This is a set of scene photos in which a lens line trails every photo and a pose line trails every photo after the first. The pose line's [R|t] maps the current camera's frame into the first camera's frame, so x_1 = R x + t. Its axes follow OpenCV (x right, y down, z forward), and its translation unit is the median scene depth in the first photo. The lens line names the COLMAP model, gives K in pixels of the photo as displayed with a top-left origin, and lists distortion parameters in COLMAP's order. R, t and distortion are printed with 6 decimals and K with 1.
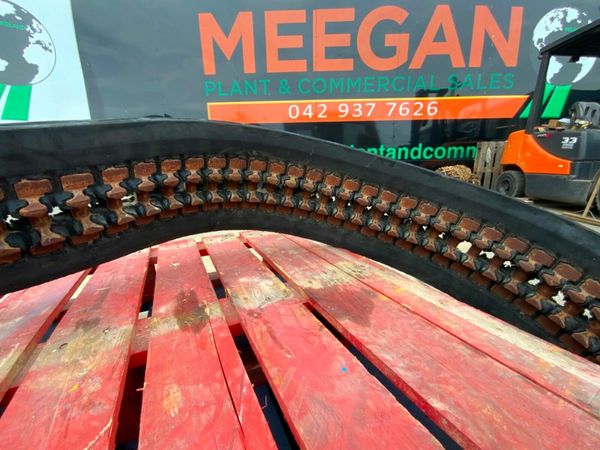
lens RADIAL K [[245.6, 0, 298.0], [0, 245.6, 224.0], [0, 0, 1]] dist [0.007433, -0.008050]
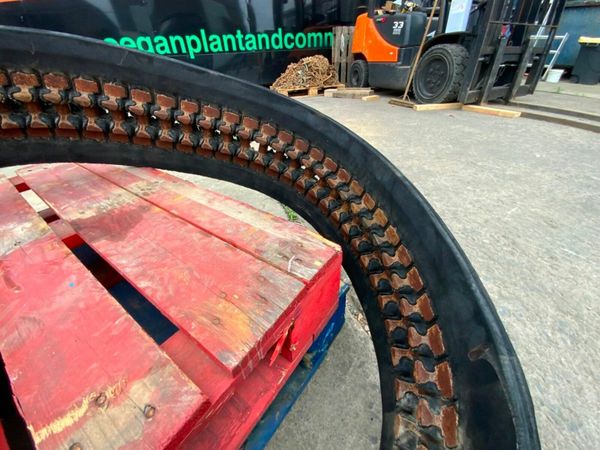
lens RADIAL K [[245.6, 0, 298.6], [0, 245.6, 227.3], [0, 0, 1]] dist [0.007433, -0.008050]
pose [[0.898060, -0.273825, 0.344249, 0.075938], [0.132549, 0.914697, 0.381785, 0.006732], [-0.419426, -0.297236, 0.857748, -0.027651]]
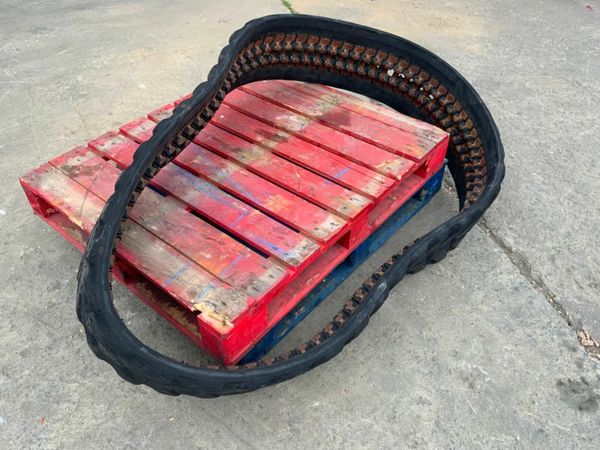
lens RADIAL K [[502.4, 0, 296.9], [0, 502.4, 232.7], [0, 0, 1]] dist [0.089827, -0.180073]
pose [[0.923452, -0.255286, 0.286471, -0.231786], [0.086827, 0.866230, 0.492044, -0.142123], [-0.373761, -0.429506, 0.822087, -0.406778]]
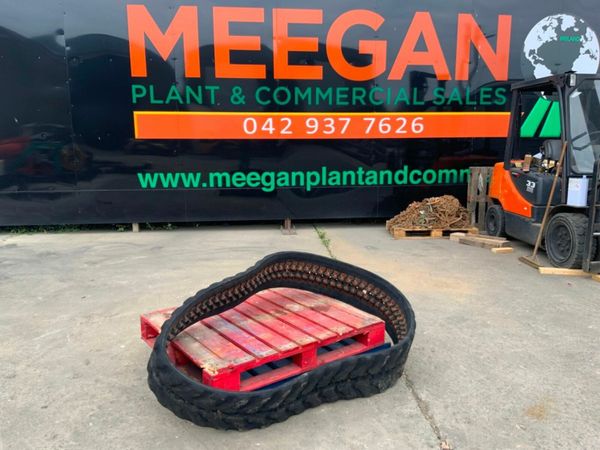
lens RADIAL K [[502.4, 0, 298.9], [0, 502.4, 226.0], [0, 0, 1]] dist [0.089827, -0.180073]
pose [[0.987407, -0.015202, 0.157472, -0.180042], [0.024018, 0.998239, -0.054235, -0.069099], [-0.156370, 0.057335, 0.986033, -0.882582]]
